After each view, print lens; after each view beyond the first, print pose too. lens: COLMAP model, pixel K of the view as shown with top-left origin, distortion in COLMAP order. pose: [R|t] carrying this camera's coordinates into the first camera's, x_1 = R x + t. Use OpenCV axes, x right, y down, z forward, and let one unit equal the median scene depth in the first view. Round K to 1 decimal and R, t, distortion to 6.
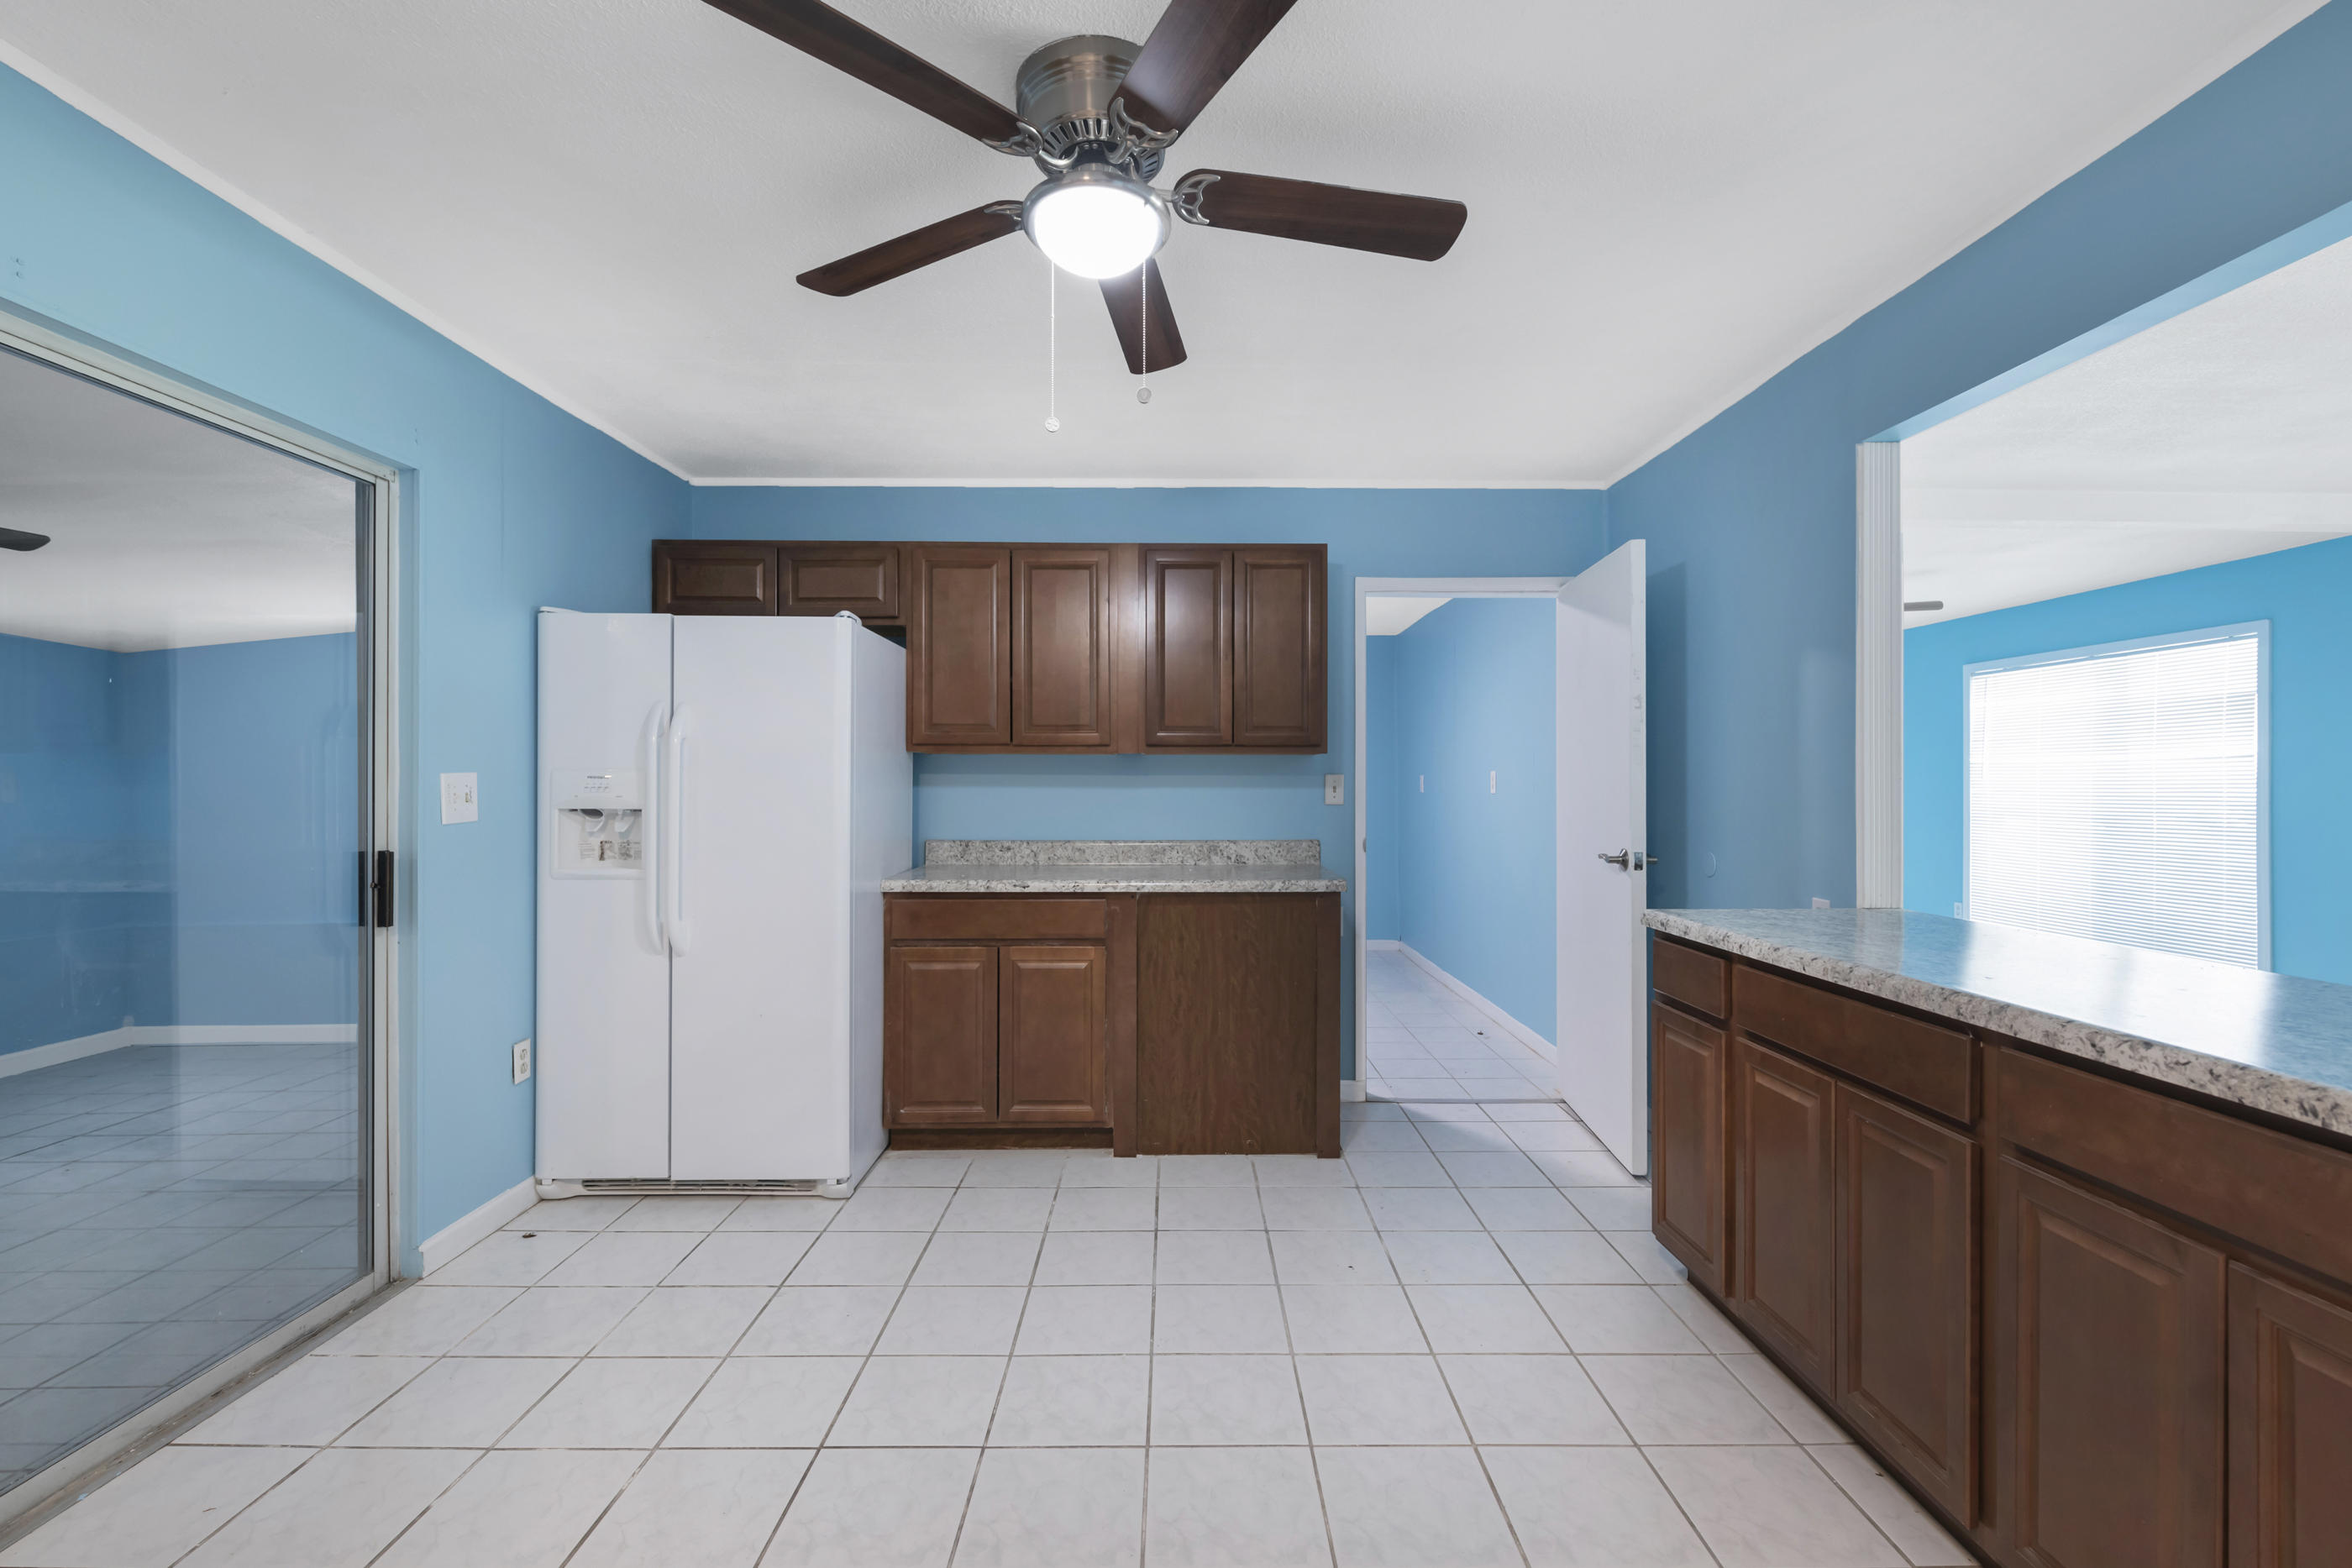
lens RADIAL K [[1106.6, 0, 1176.0], [0, 1106.6, 784.0], [0, 0, 1]] dist [0.003204, 0.000264]
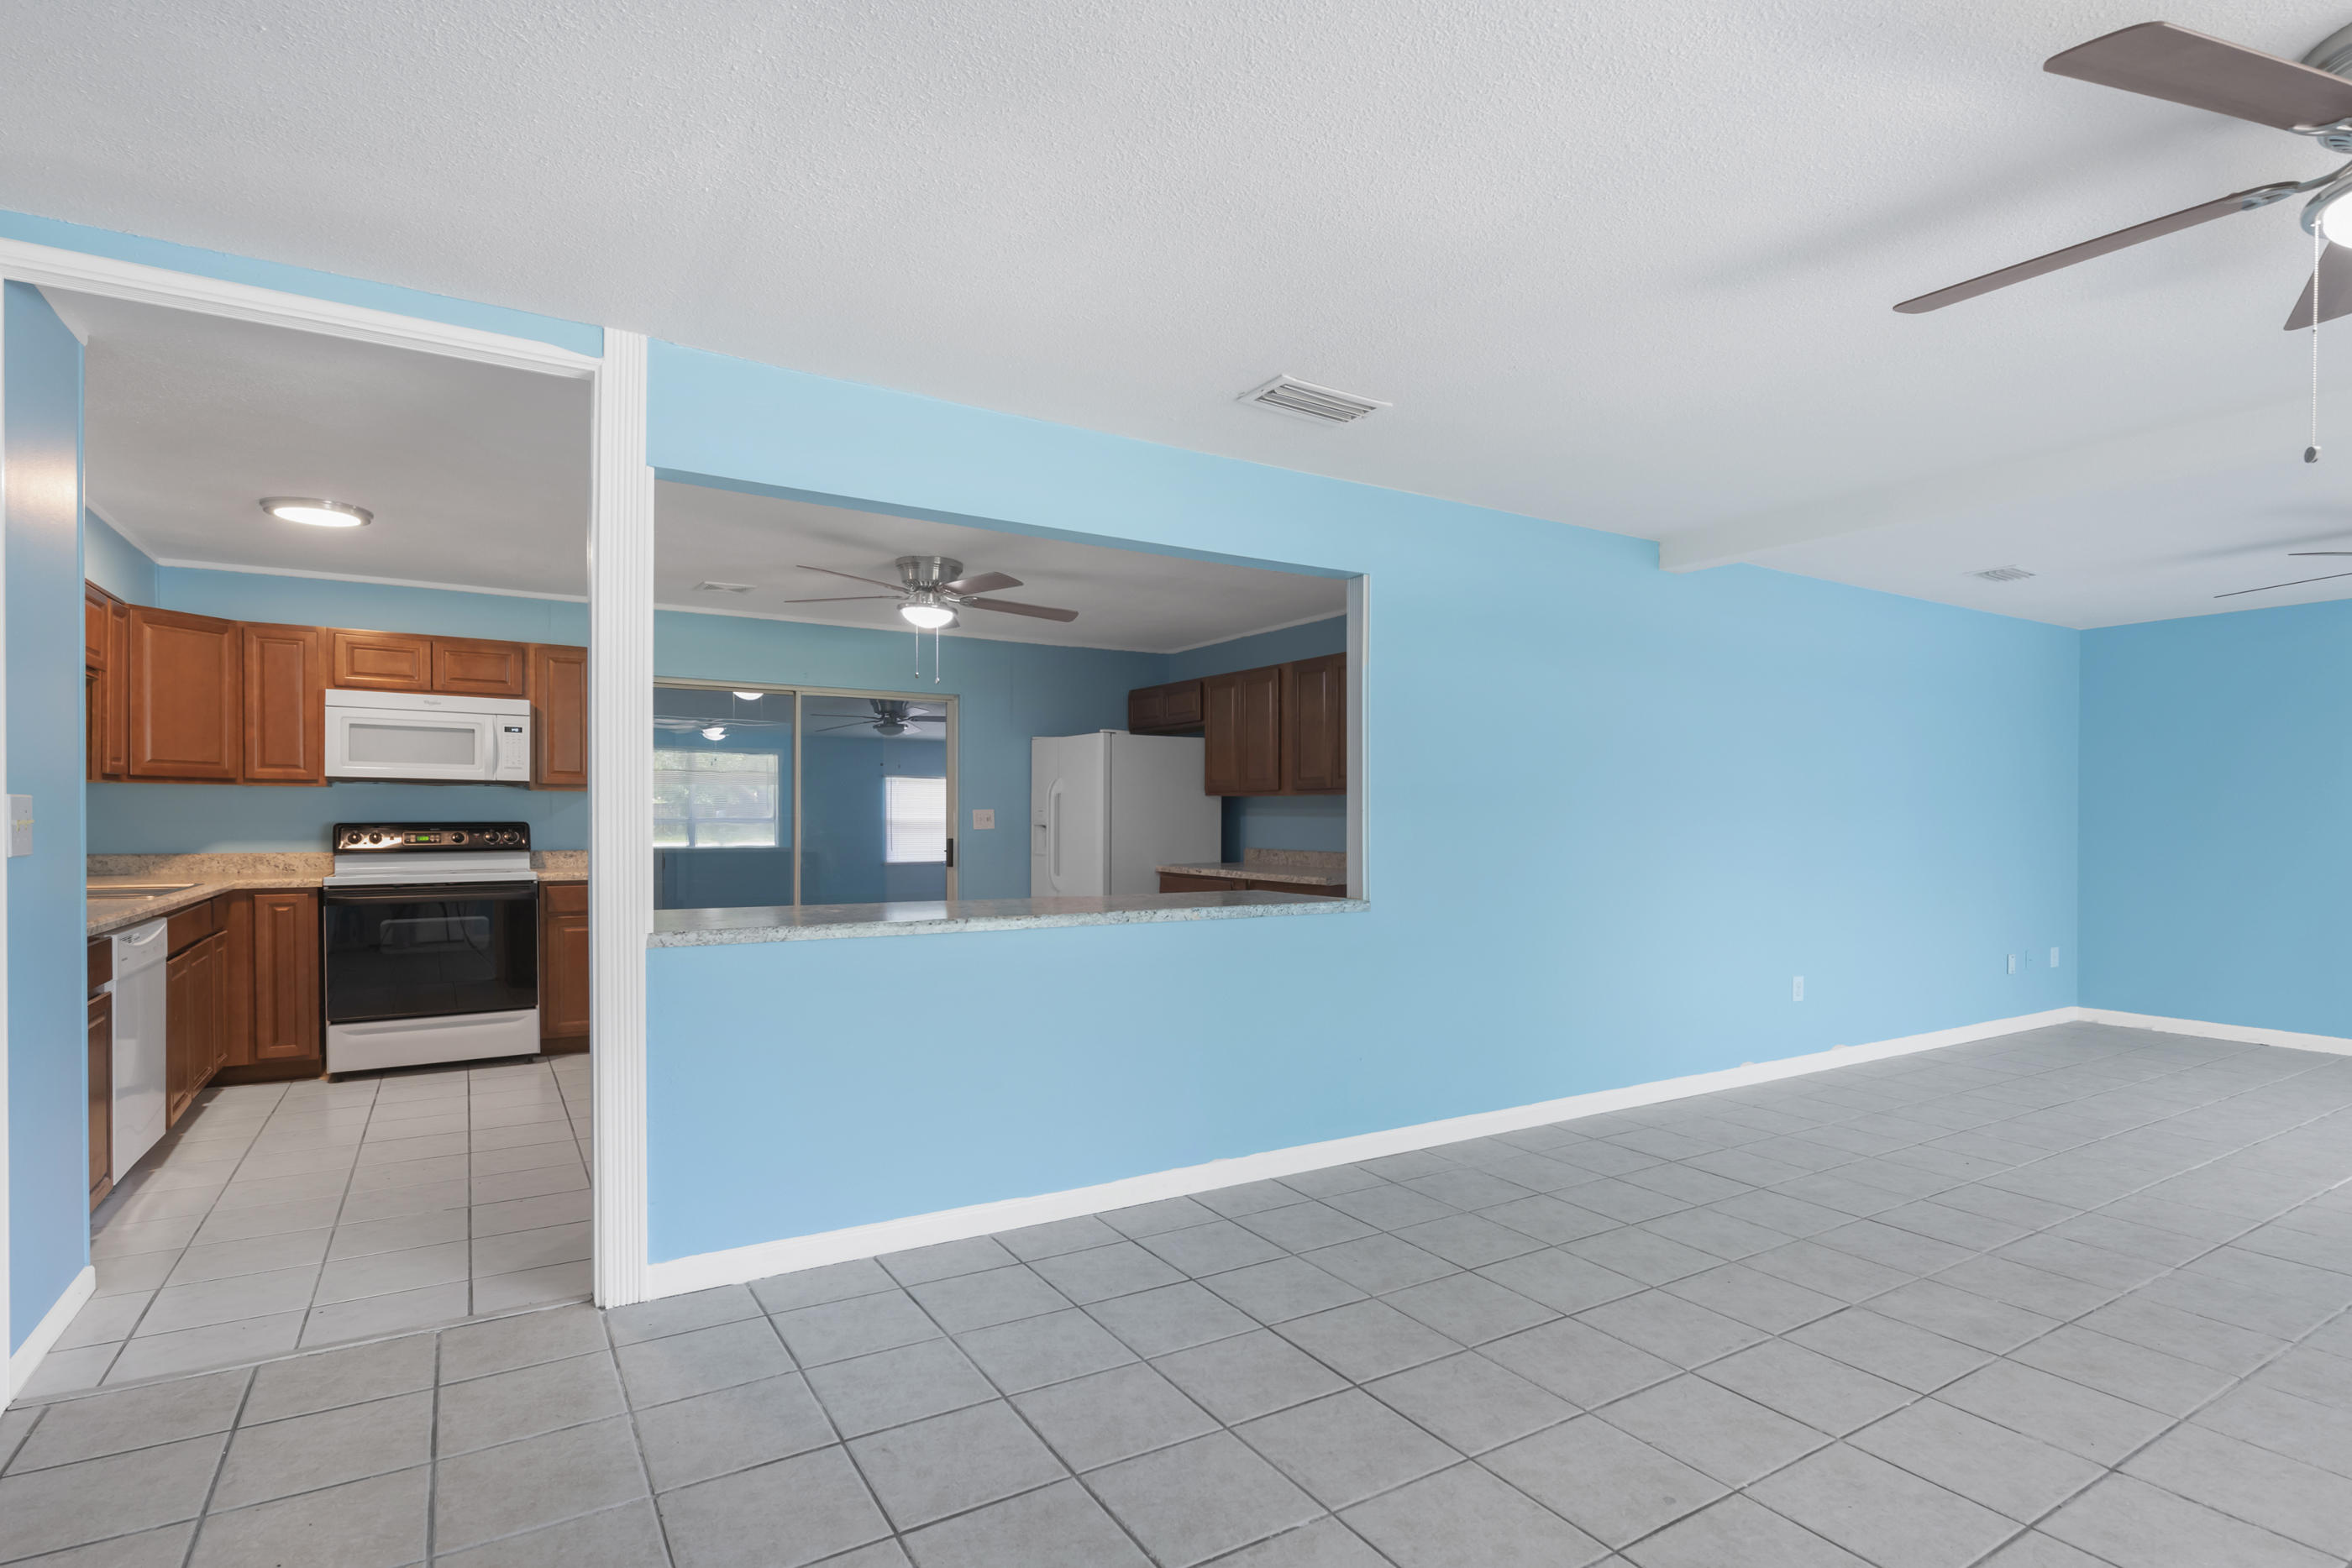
lens RADIAL K [[1046.3, 0, 1176.7], [0, 1046.3, 828.9], [0, 0, 1]] dist [0.001522, -0.000135]
pose [[0.558049, 0.010853, -0.829737, 1.248271], [-0.001132, 0.999923, 0.012318, 0.002899], [0.829807, -0.005935, 0.558019, 0.034481]]
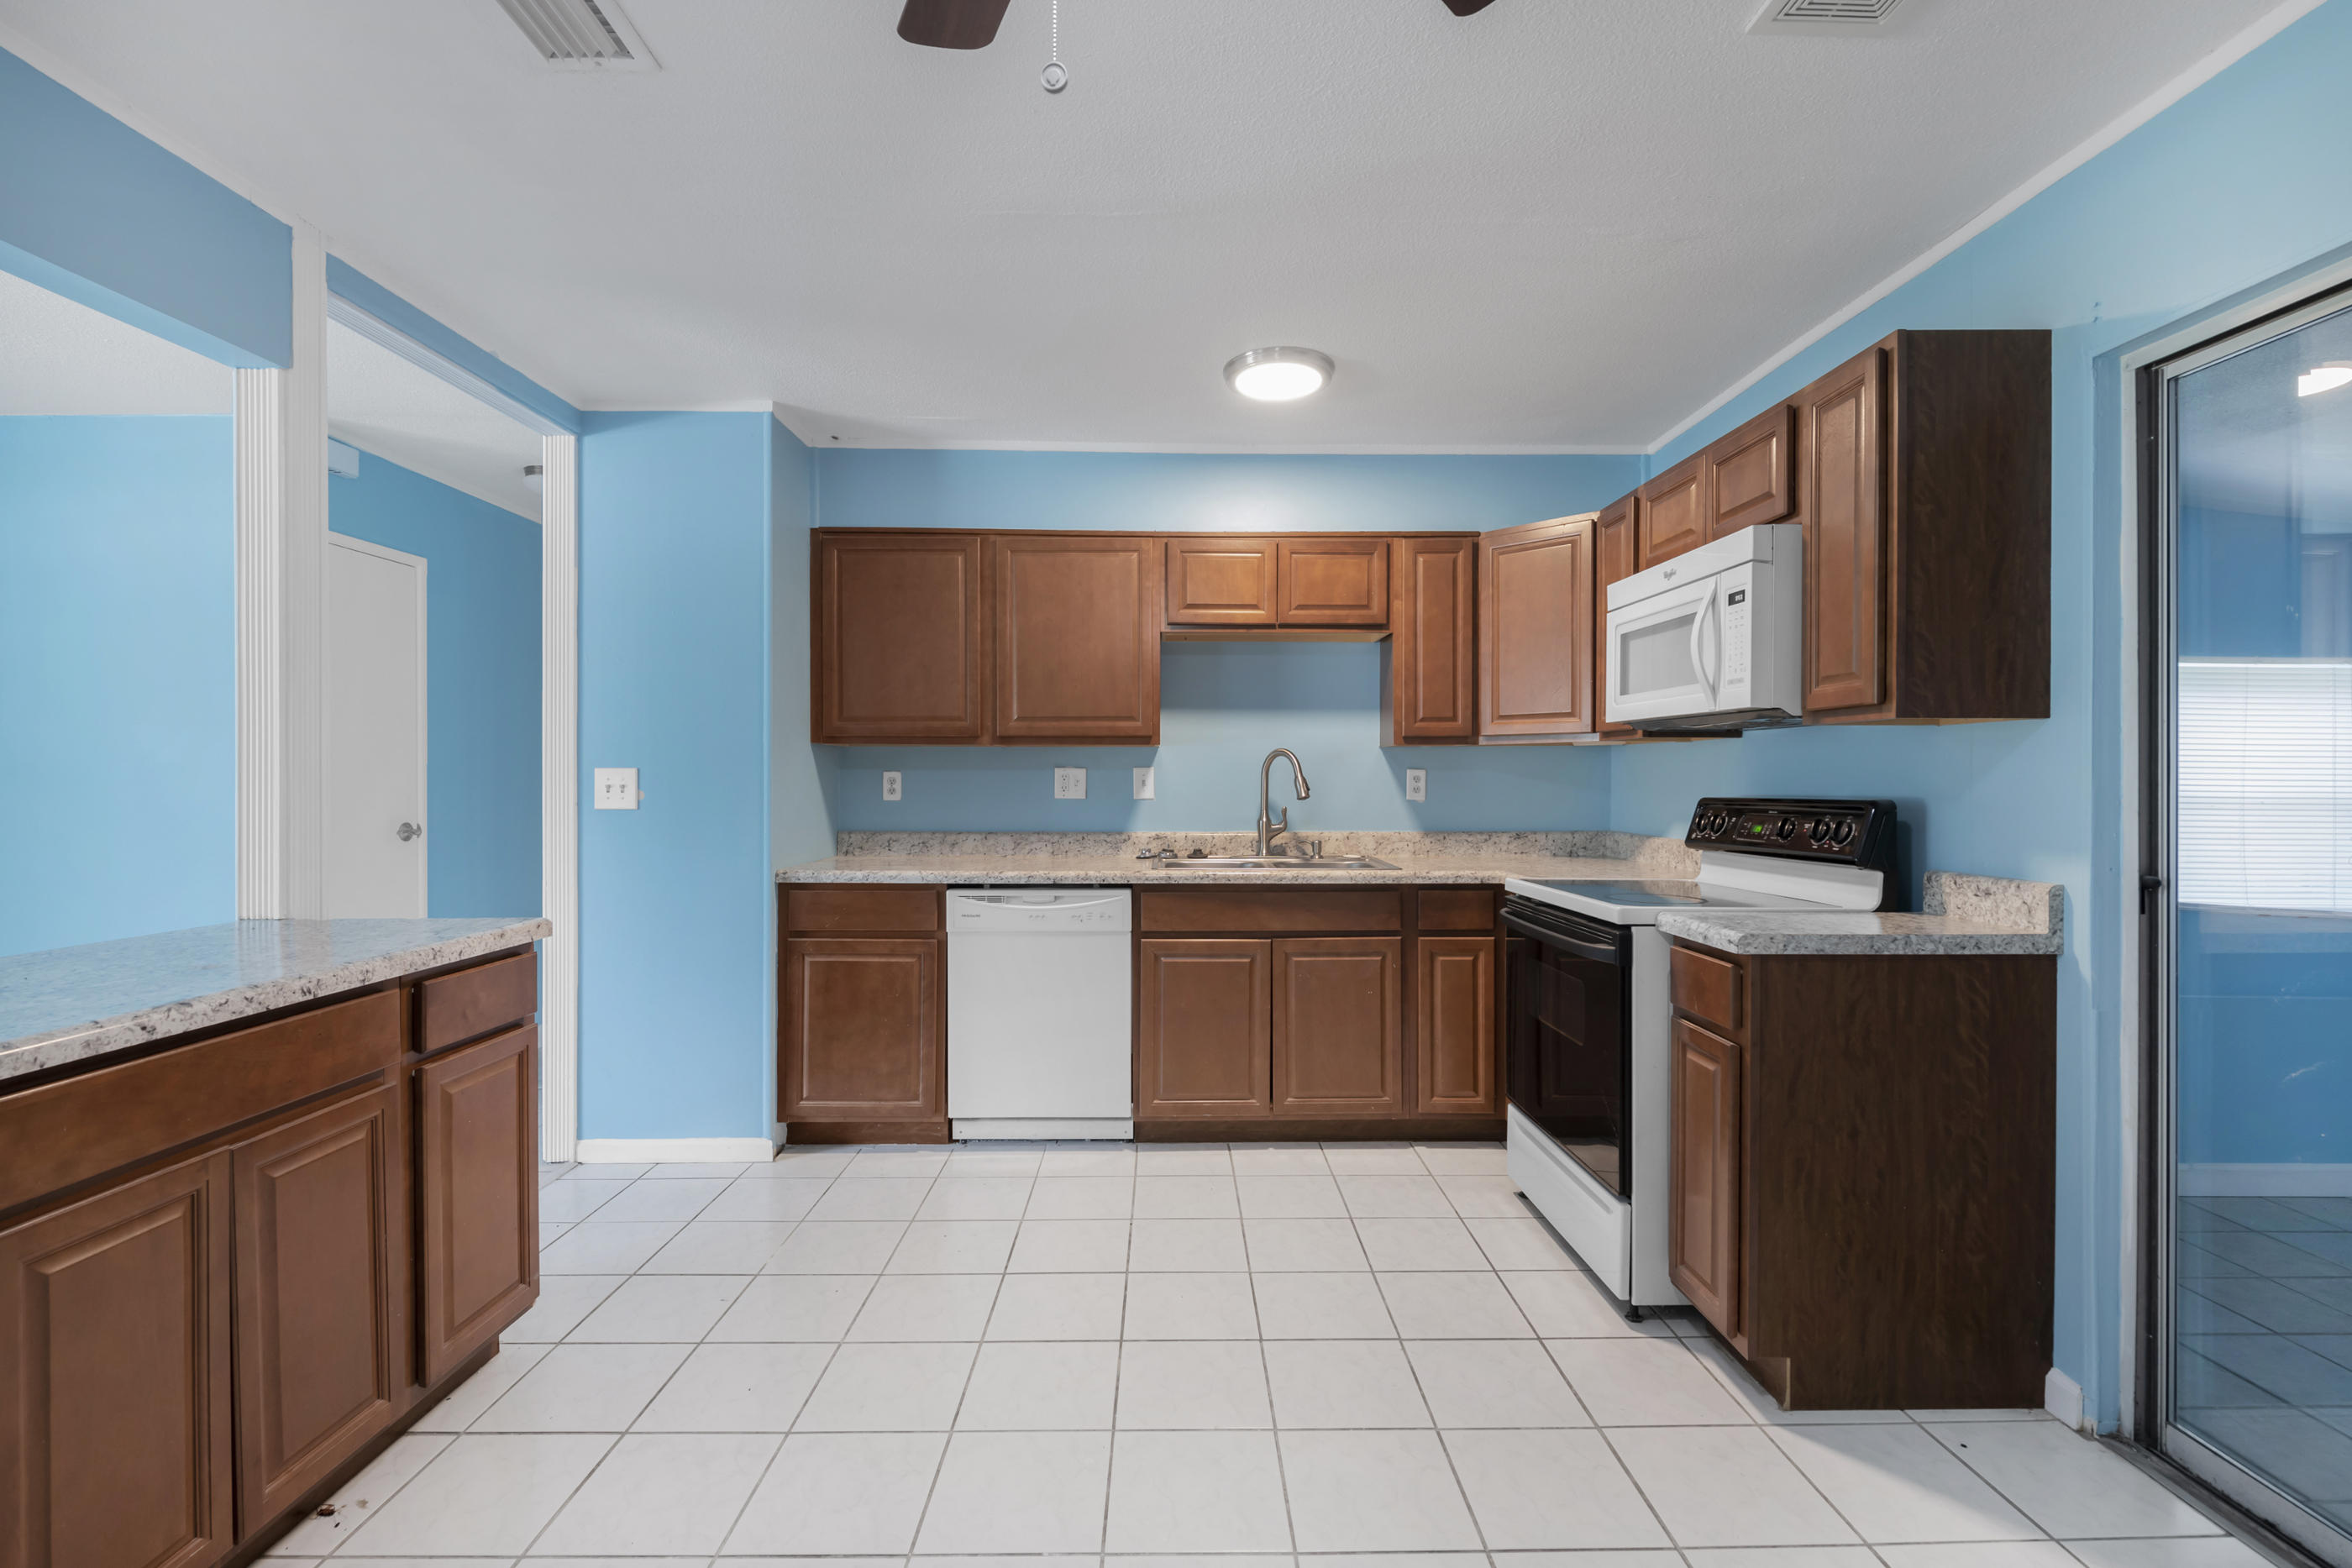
lens RADIAL K [[1087.6, 0, 1141.3], [0, 1087.6, 785.6], [0, 0, 1]] dist [-0.002033, -0.001056]
pose [[-0.999903, -0.000492, -0.013910, -0.039710], [-0.000536, 0.999995, 0.003130, 0.001826], [0.013909, 0.003137, -0.999898, 0.744000]]
